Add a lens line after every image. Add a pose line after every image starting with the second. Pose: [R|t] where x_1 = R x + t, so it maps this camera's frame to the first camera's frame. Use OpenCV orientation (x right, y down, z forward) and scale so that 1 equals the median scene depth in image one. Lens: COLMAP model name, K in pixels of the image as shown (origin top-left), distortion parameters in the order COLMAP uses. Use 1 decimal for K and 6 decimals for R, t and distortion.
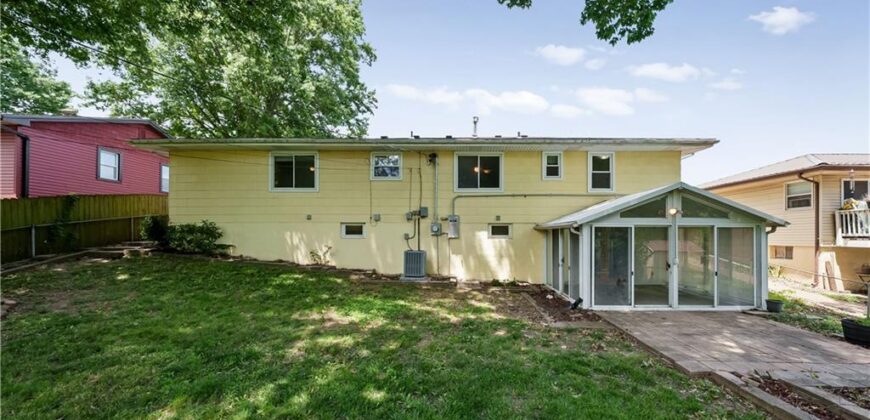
lens RADIAL K [[310.4, 0, 436.7], [0, 310.4, 234.3], [0, 0, 1]] dist [-0.000403, -0.000056]
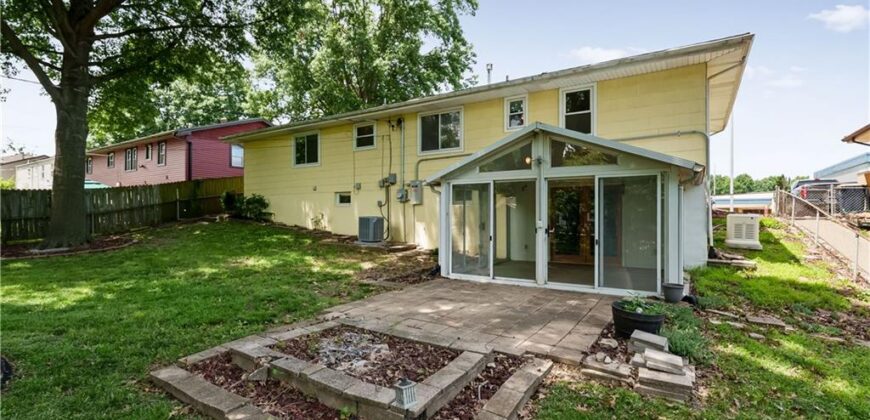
lens RADIAL K [[396.2, 0, 439.9], [0, 396.2, 212.2], [0, 0, 1]] dist [0.004722, 0.000090]
pose [[0.843457, -0.005946, -0.537163, 0.760707], [0.003079, 0.999976, -0.006236, 0.043266], [0.537187, 0.003606, 0.843455, 0.018754]]
